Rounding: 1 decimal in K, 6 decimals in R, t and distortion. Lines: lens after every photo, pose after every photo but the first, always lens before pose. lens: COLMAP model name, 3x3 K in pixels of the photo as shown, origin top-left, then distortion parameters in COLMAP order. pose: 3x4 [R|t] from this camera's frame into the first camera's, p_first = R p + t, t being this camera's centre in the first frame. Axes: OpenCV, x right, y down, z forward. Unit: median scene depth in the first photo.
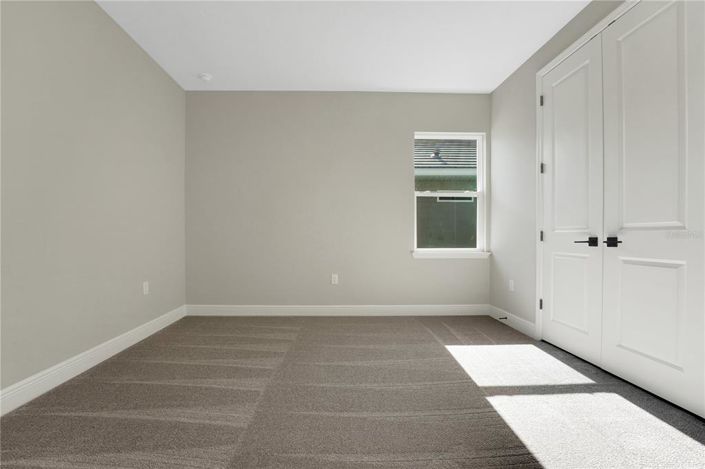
lens RADIAL K [[299.7, 0, 351.5], [0, 299.7, 237.9], [0, 0, 1]] dist [-0.017886, -0.000034]
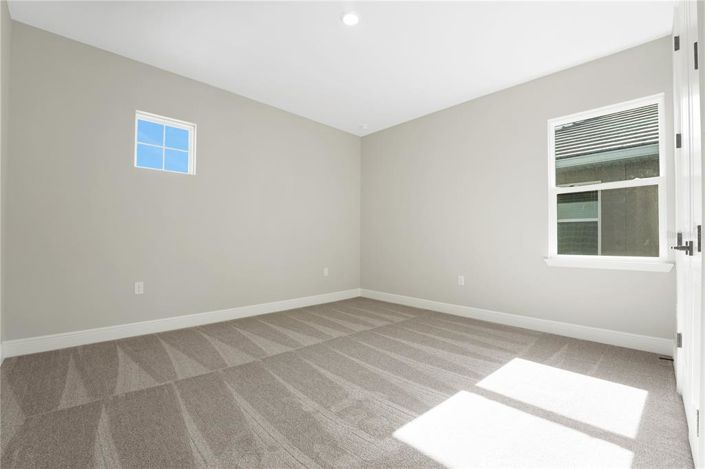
lens RADIAL K [[324.1, 0, 351.6], [0, 324.1, 233.6], [0, 0, 1]] dist [-0.002497, -0.000428]
pose [[0.661436, -0.012181, -0.749903, 0.617940], [-0.005067, 0.999773, -0.020709, -0.002774], [0.749985, 0.017498, 0.661224, -0.049777]]
